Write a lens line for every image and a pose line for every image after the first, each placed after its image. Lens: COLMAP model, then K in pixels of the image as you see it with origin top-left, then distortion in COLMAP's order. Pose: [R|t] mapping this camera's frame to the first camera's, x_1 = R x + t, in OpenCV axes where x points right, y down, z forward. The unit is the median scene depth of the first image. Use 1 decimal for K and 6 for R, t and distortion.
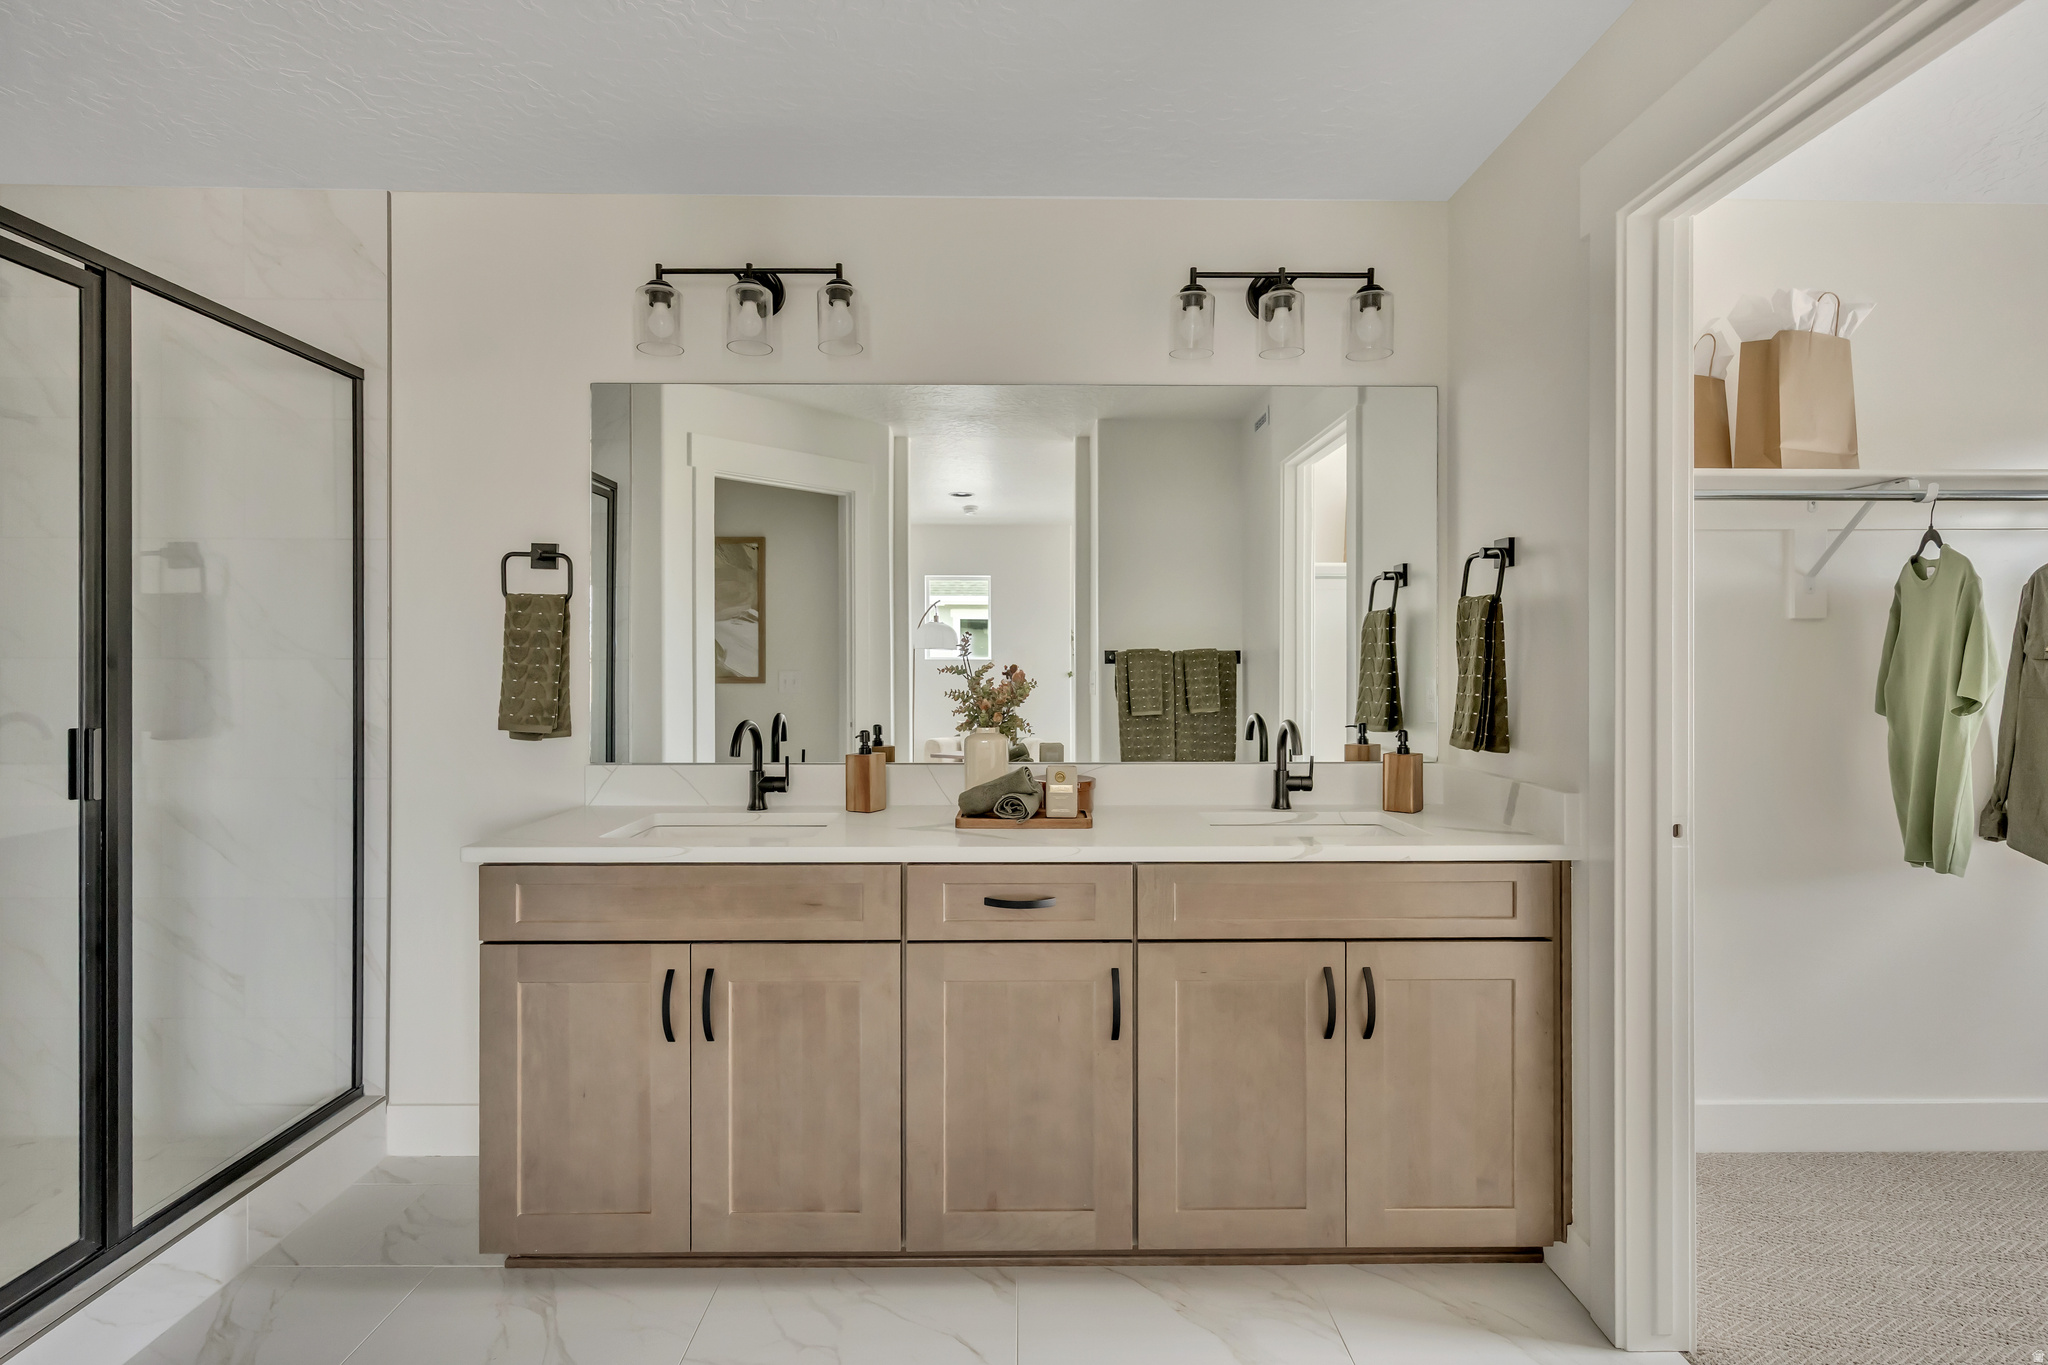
lens RADIAL K [[893.2, 0, 1019.2], [0, 893.2, 677.9], [0, 0, 1]] dist [0.023222, 0.000037]
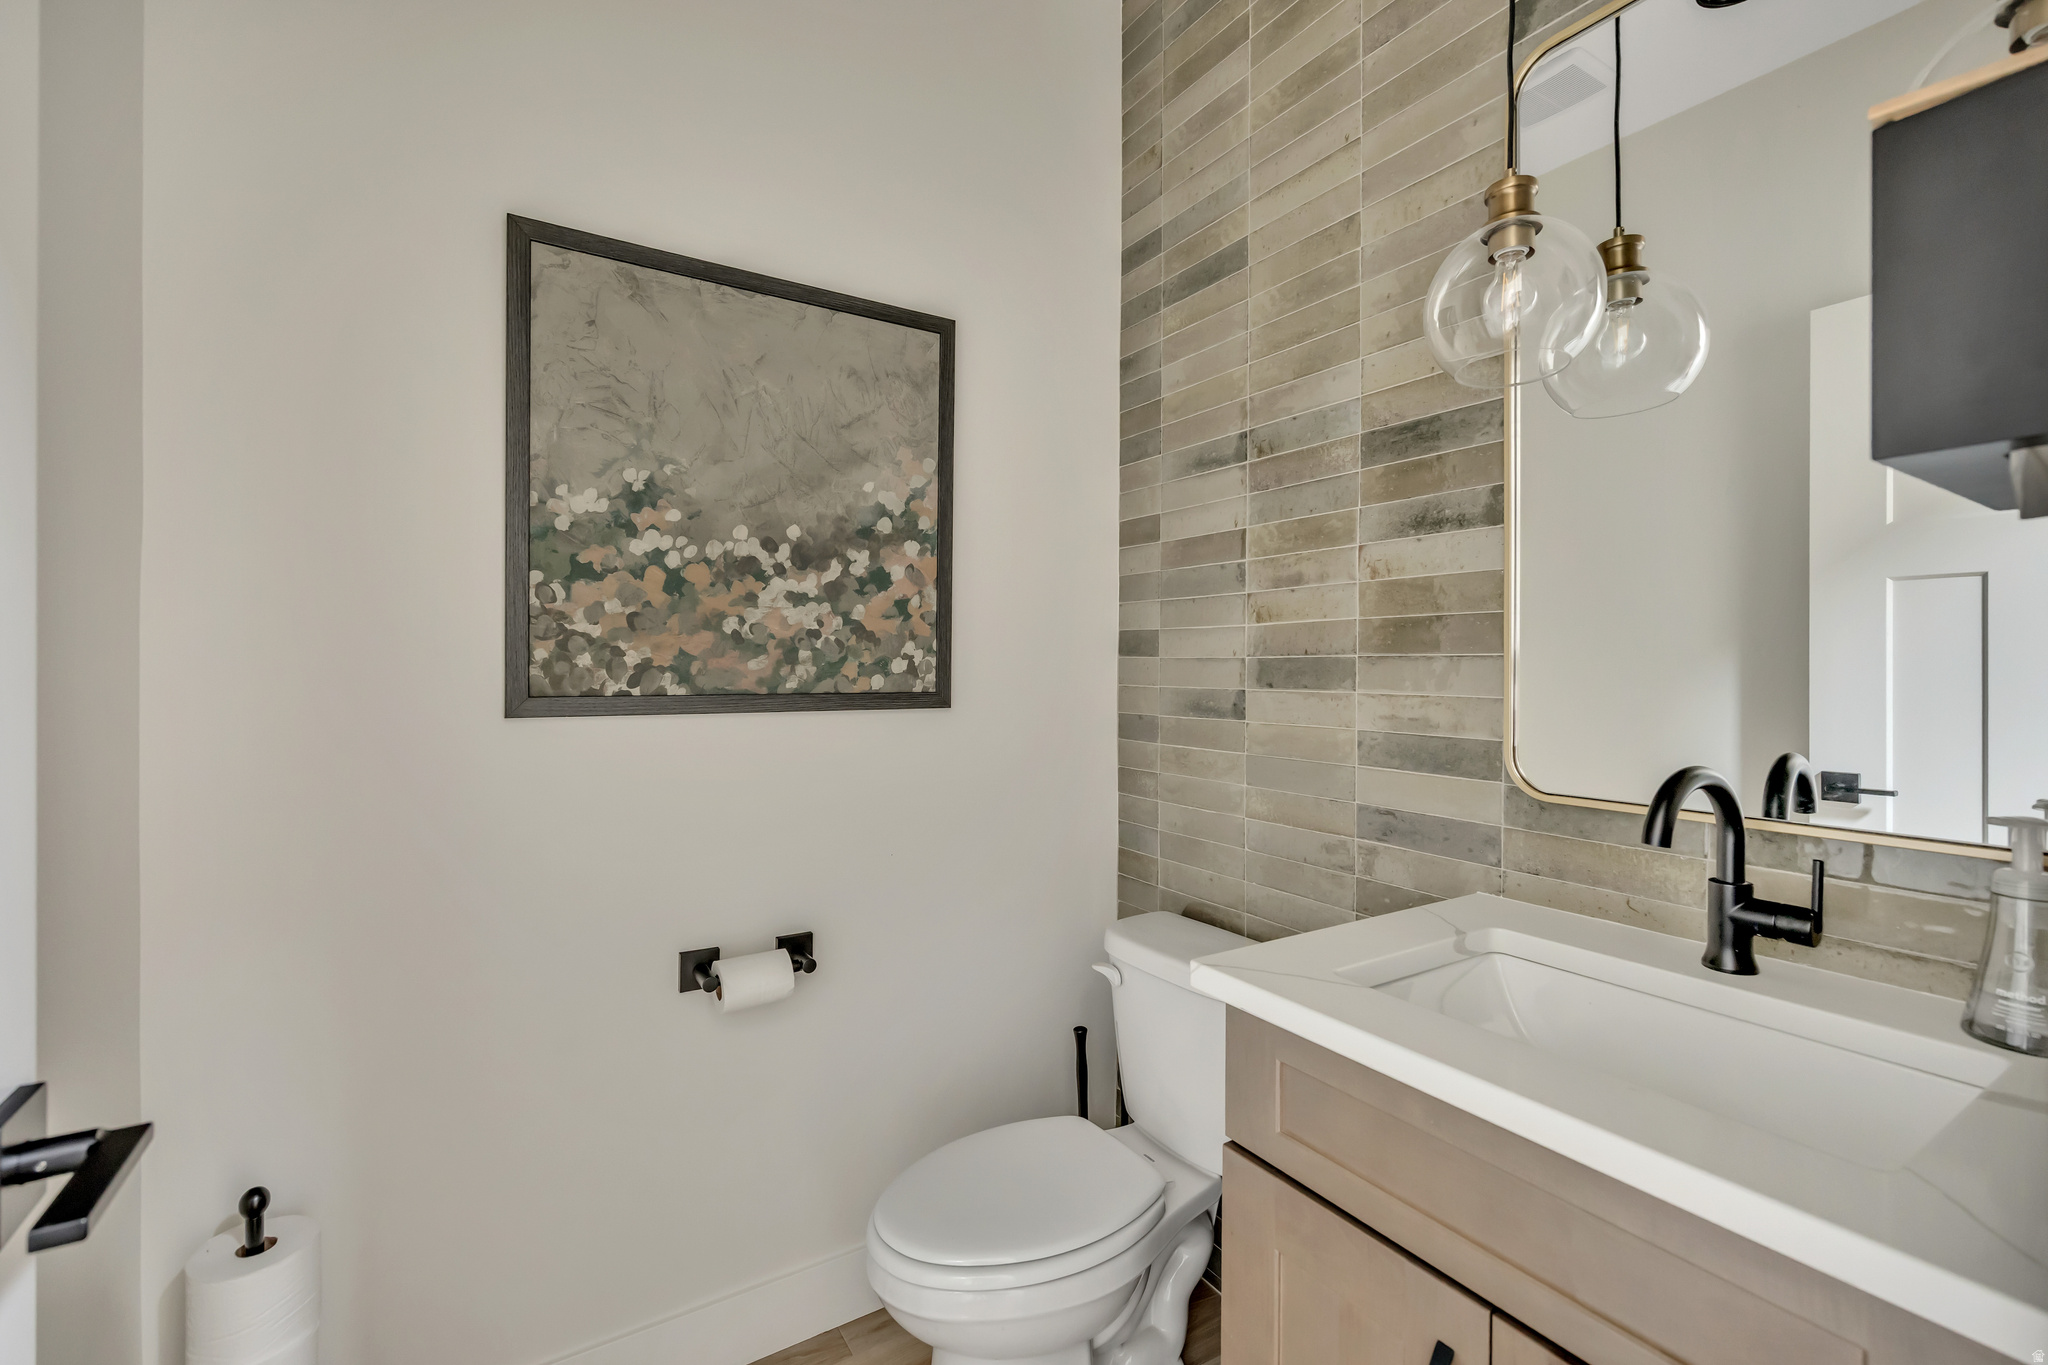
lens RADIAL K [[893.2, 0, 1024.7], [0, 893.2, 674.1], [0, 0, 1]] dist [0.023222, 0.000037]
pose [[0.530061, 0.002573, -0.847955, -0.105296], [0.005957, 0.999959, 0.006758, 0.000245], [0.847938, -0.008633, 0.530024, 0.492523]]
